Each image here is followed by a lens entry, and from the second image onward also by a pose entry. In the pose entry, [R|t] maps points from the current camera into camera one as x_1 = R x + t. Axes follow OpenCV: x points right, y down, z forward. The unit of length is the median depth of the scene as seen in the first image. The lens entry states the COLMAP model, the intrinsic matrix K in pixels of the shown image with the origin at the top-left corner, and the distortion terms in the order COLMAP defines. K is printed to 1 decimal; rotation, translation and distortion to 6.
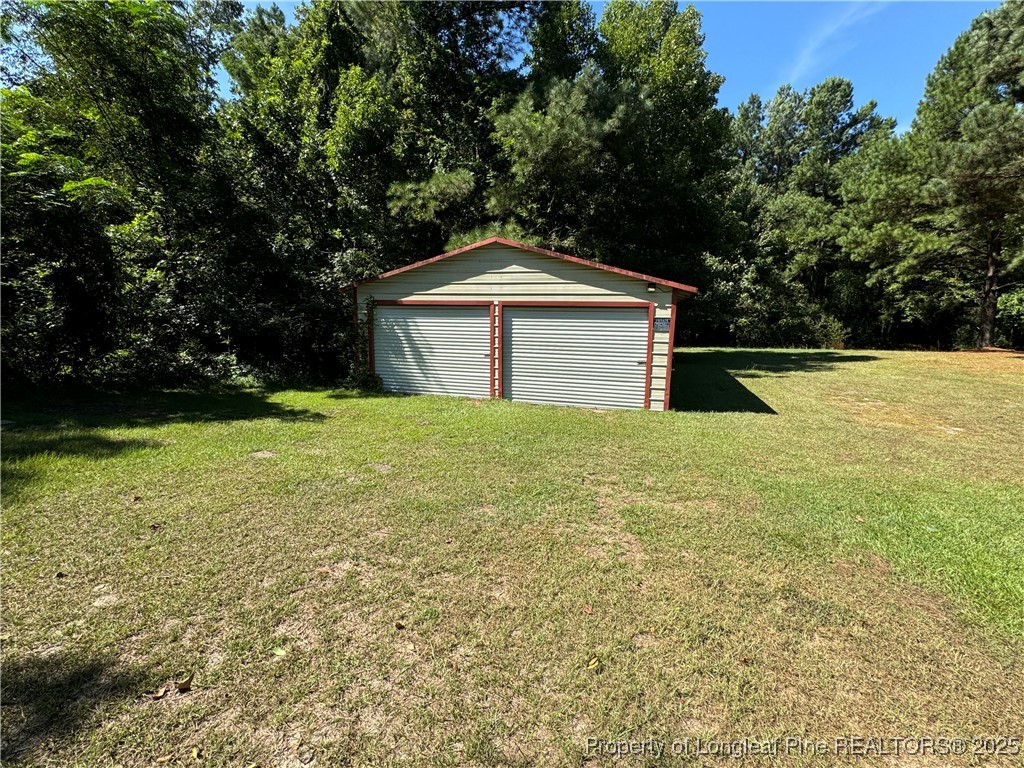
lens RADIAL K [[440.0, 0, 516.6], [0, 440.0, 383.5], [0, 0, 1]] dist [0.002492, 0.000258]
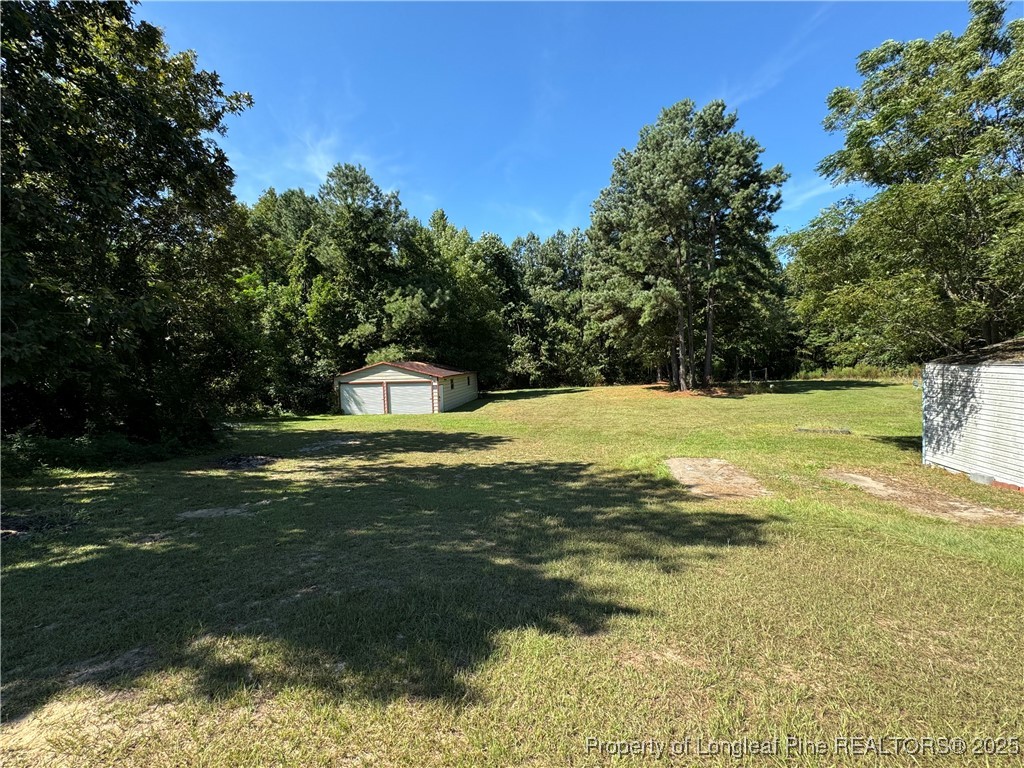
lens RADIAL K [[440.0, 0, 520.6], [0, 440.0, 383.9], [0, 0, 1]] dist [0.002492, 0.000258]
pose [[0.981378, -0.053055, 0.184613, 0.253164], [0.071163, 0.993131, -0.092882, 0.143830], [-0.178417, 0.104290, 0.978413, -1.719965]]
